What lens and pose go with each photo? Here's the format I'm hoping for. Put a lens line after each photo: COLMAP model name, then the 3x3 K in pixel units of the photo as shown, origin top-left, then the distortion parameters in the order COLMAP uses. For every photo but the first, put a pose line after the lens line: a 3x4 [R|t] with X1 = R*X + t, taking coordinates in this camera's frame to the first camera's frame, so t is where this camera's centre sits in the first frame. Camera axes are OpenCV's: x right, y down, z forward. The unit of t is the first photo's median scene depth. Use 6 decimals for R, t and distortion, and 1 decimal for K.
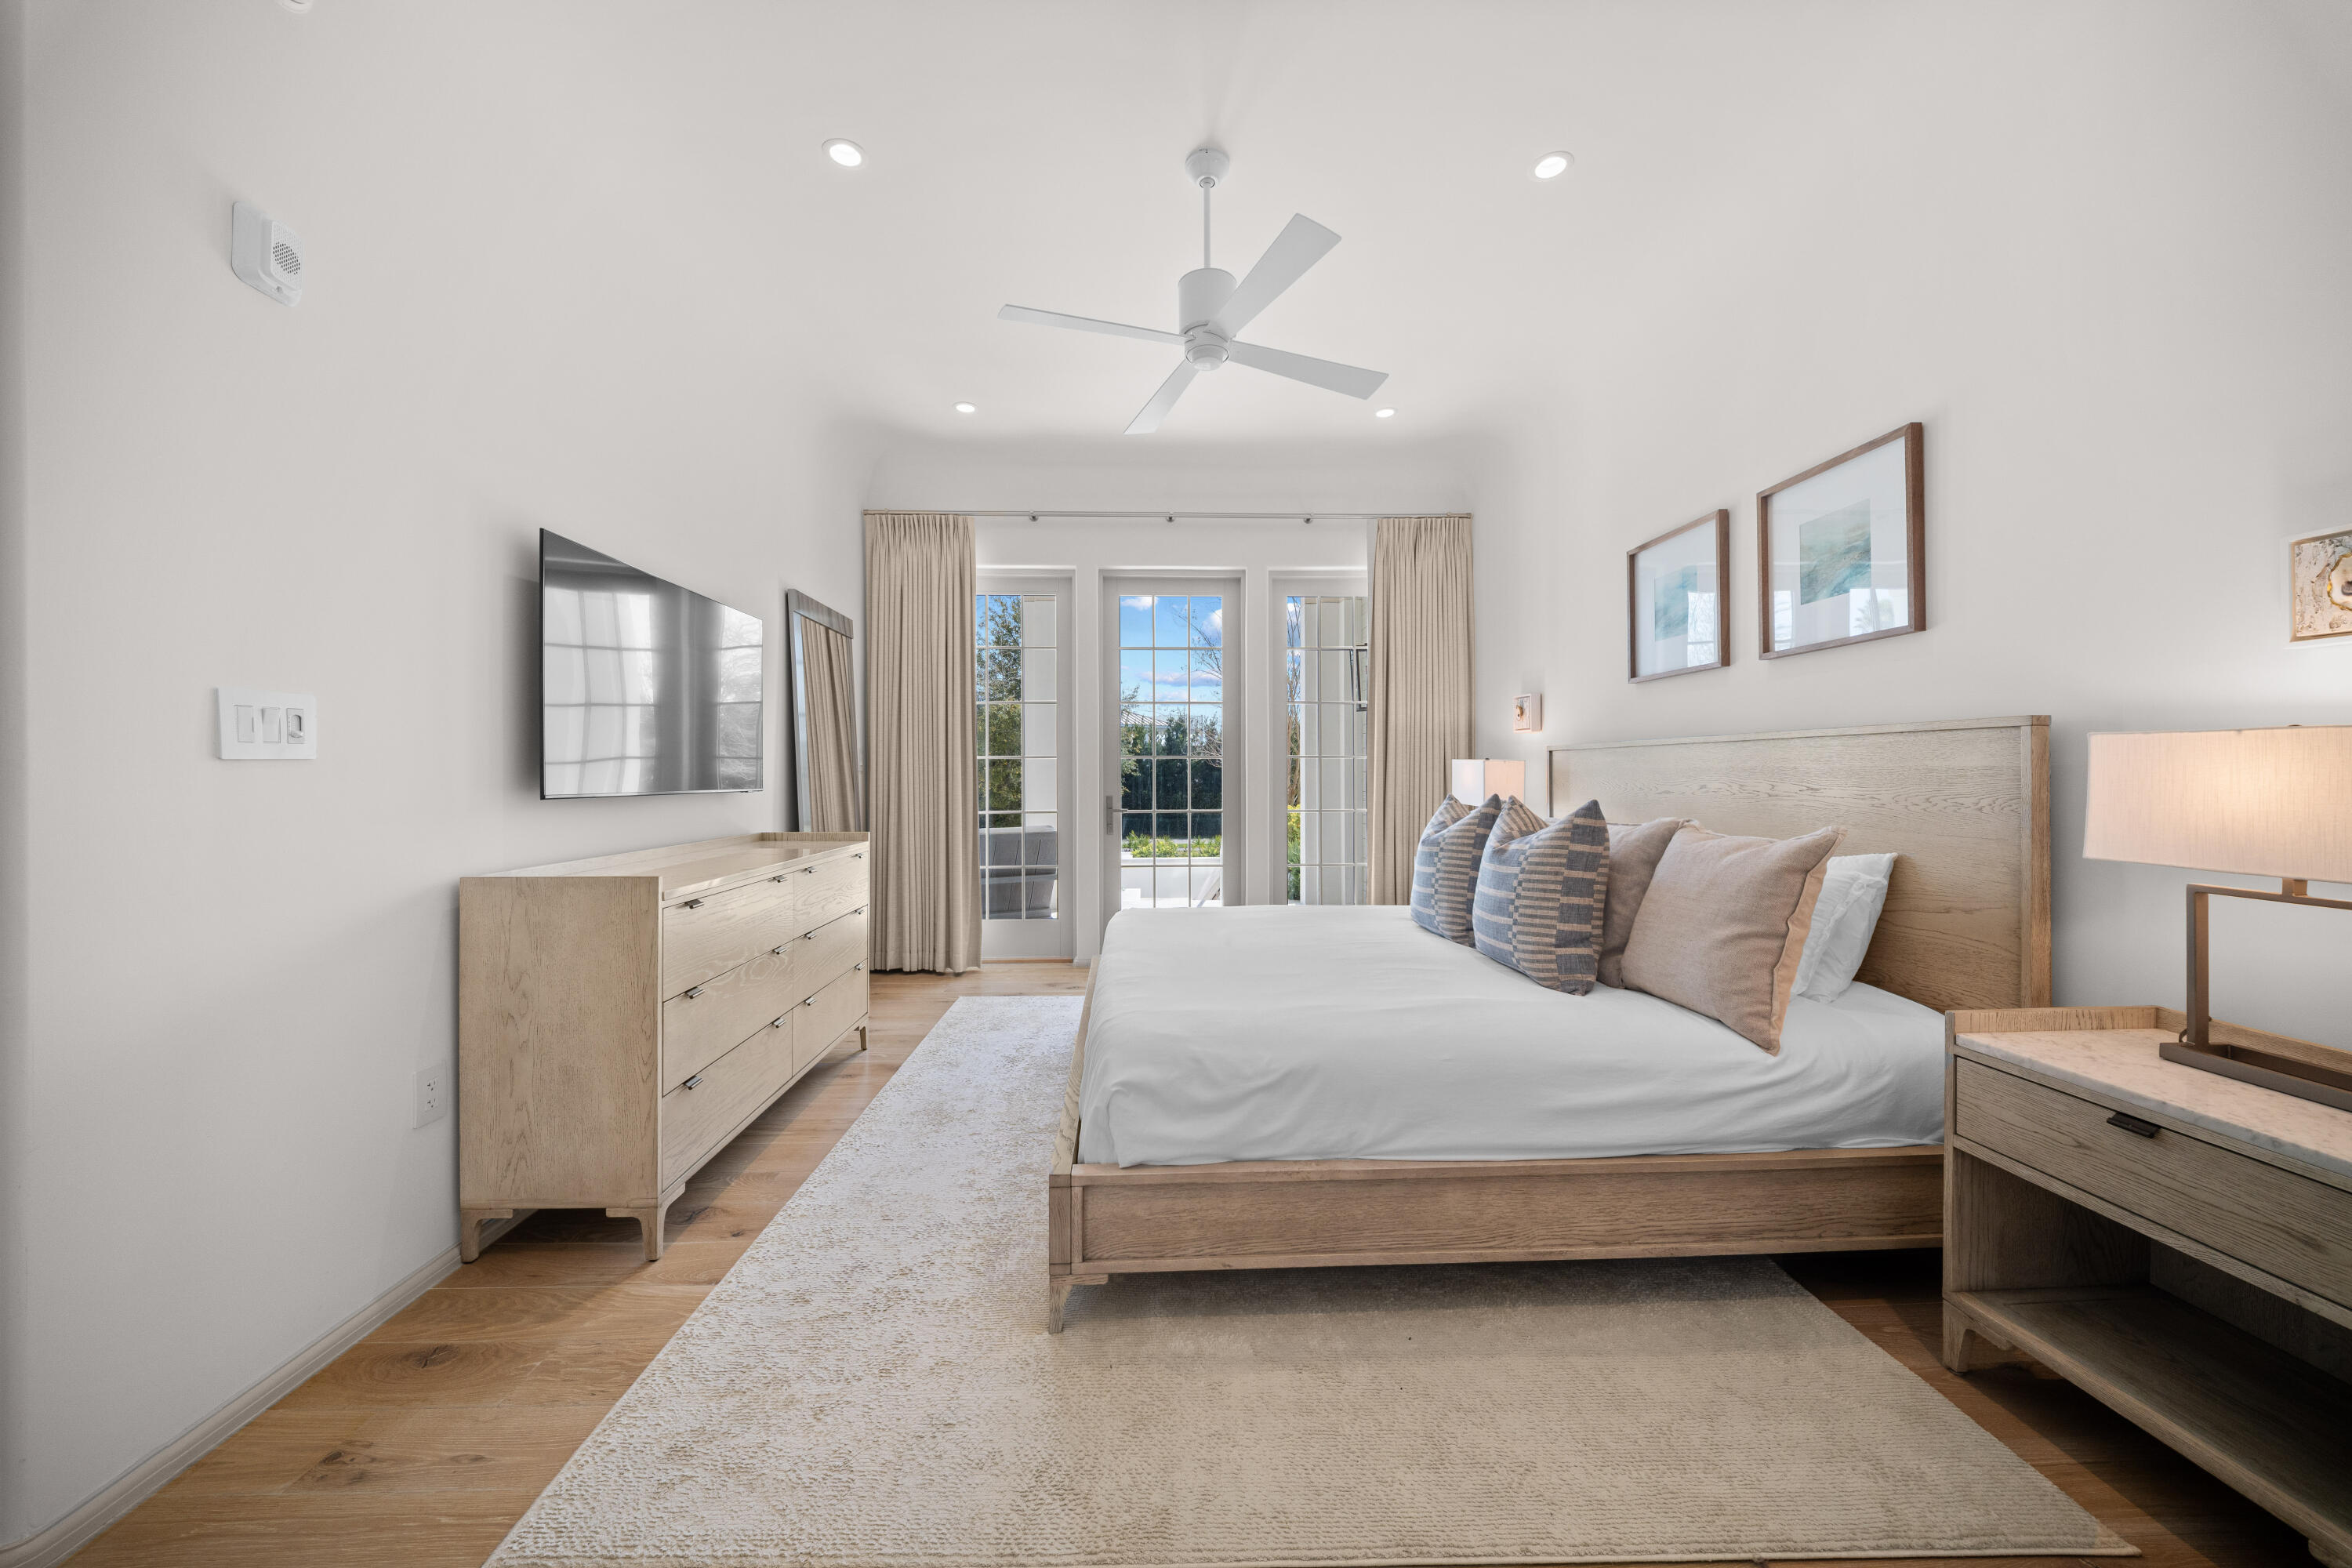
lens RADIAL K [[818.9, 0, 1168.4], [0, 818.9, 776.6], [0, 0, 1]] dist [0.003448, -0.005188]
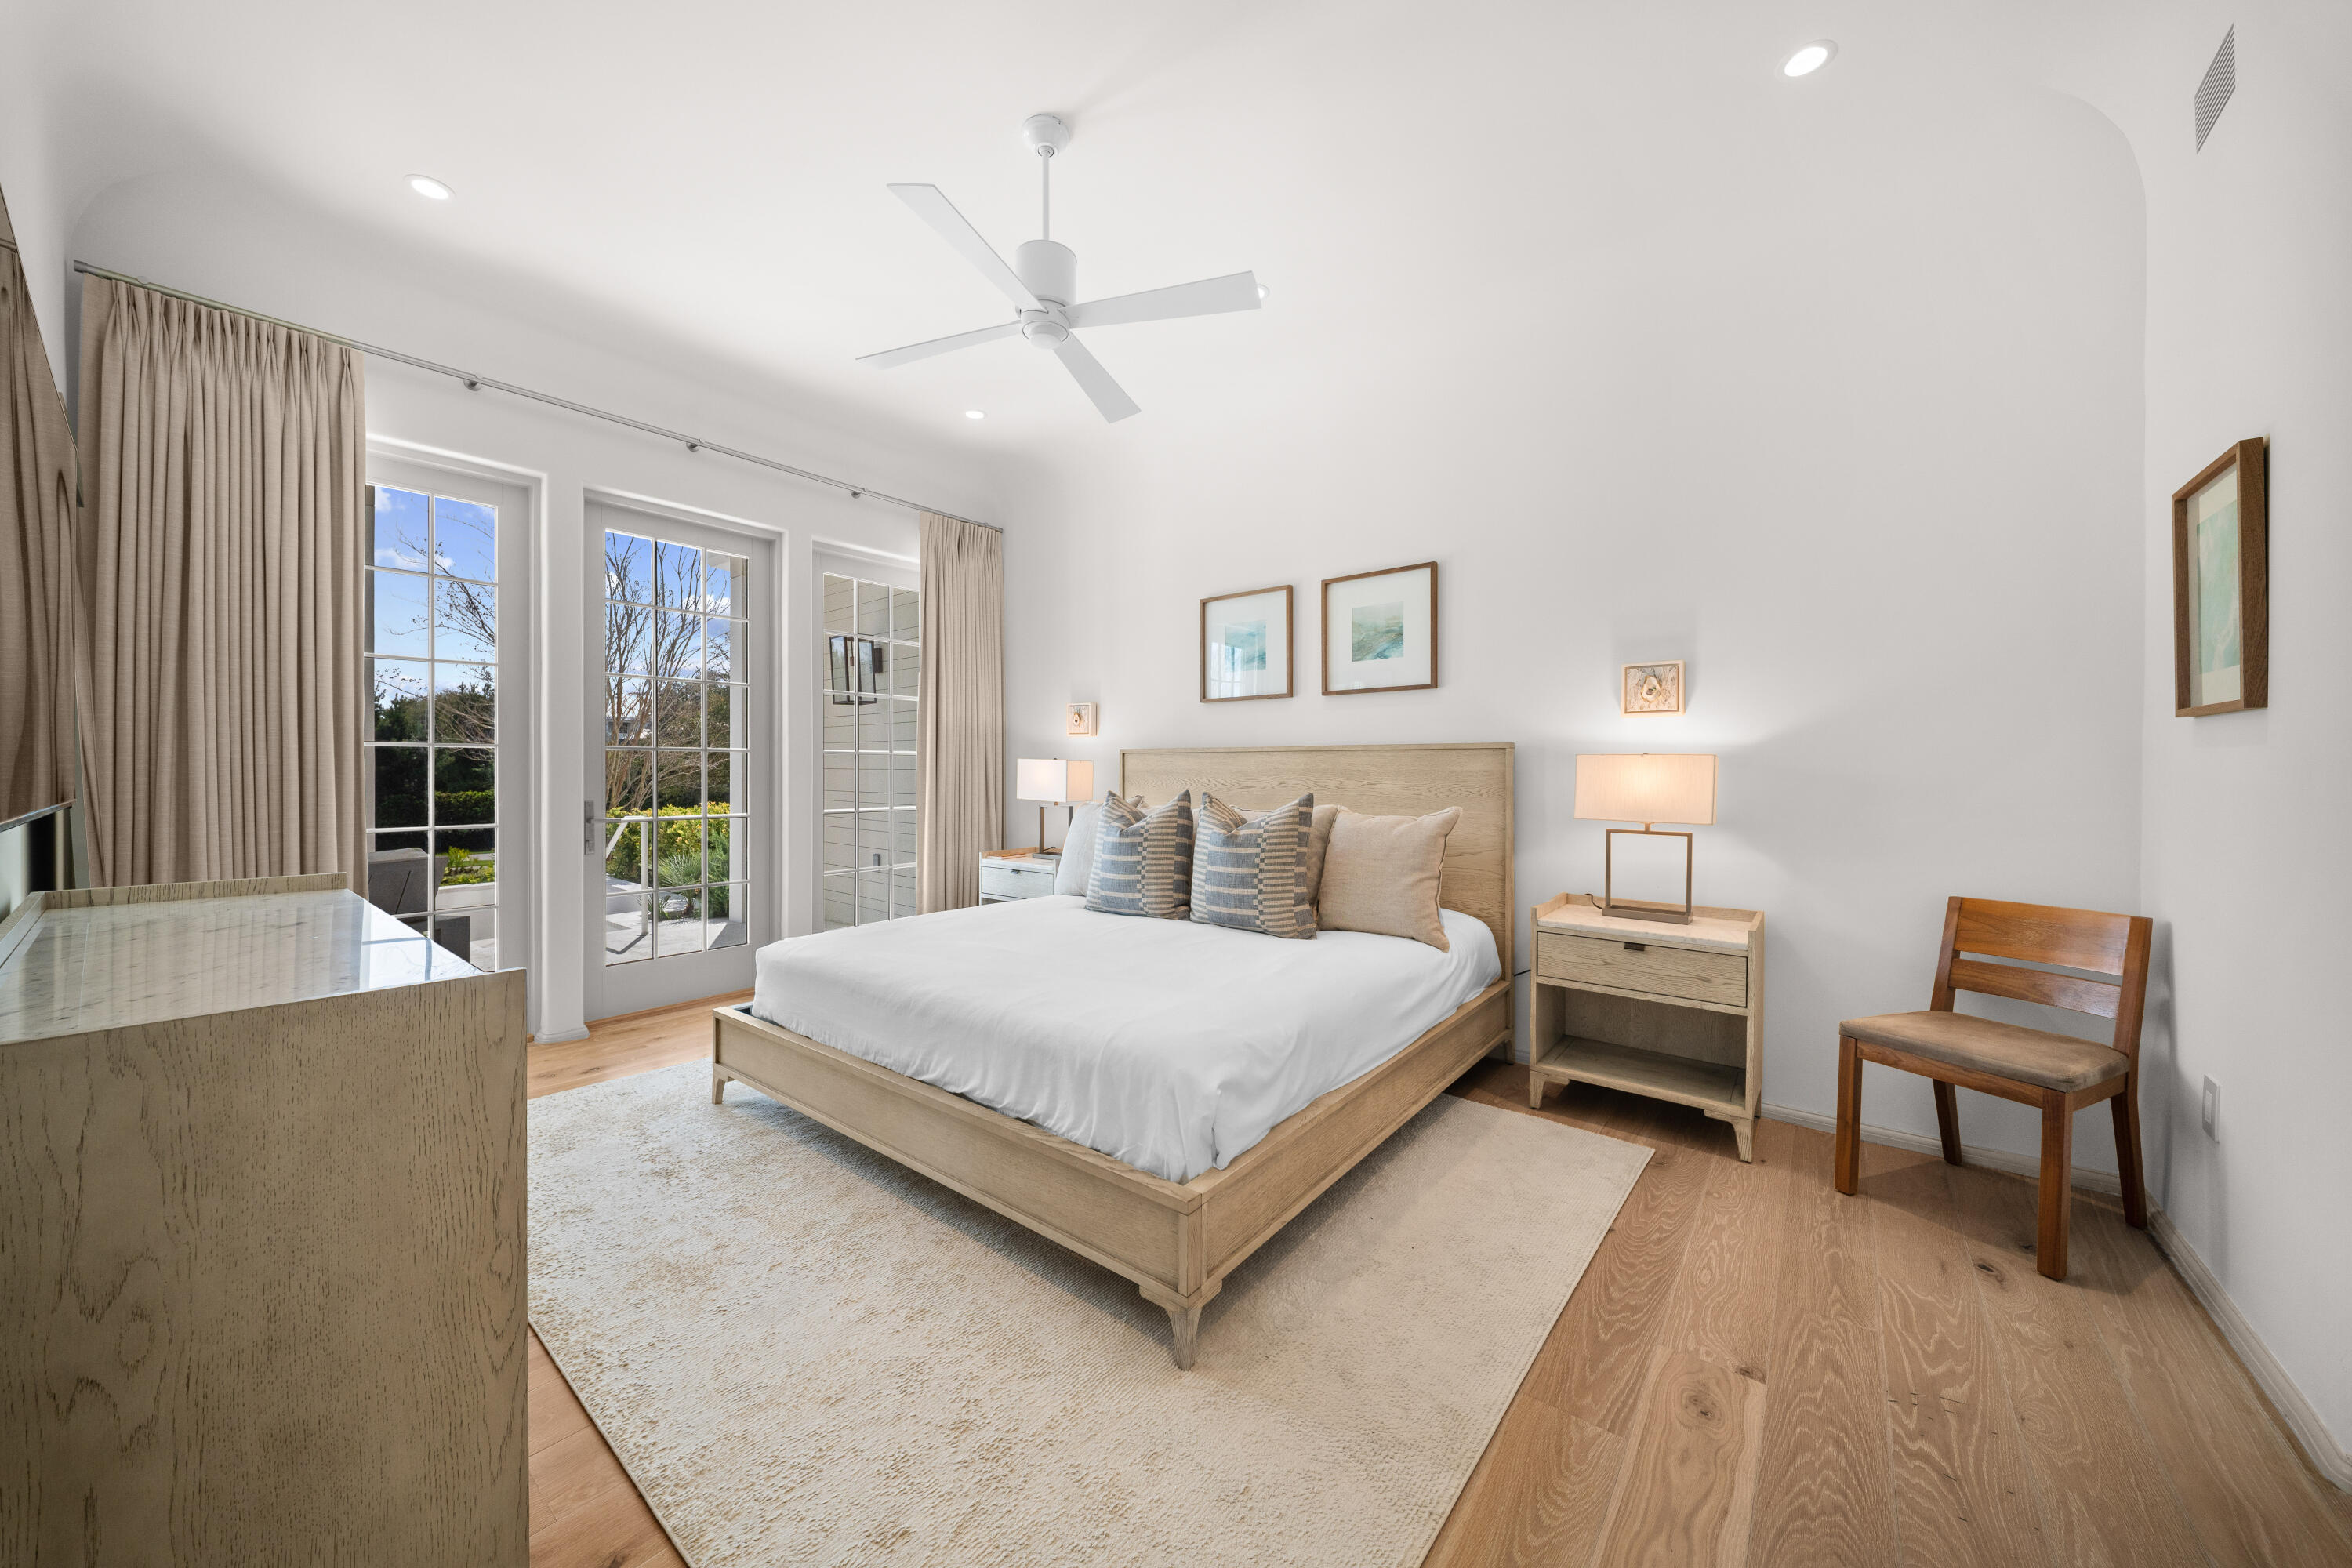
lens RADIAL K [[818.9, 0, 1167.7], [0, 818.9, 774.4], [0, 0, 1]] dist [0.003448, -0.005188]
pose [[0.654973, 0.000794, 0.755652, -0.615864], [-0.001384, 0.999999, 0.000149, -0.002129], [-0.755651, -0.001143, 0.654974, 0.286215]]
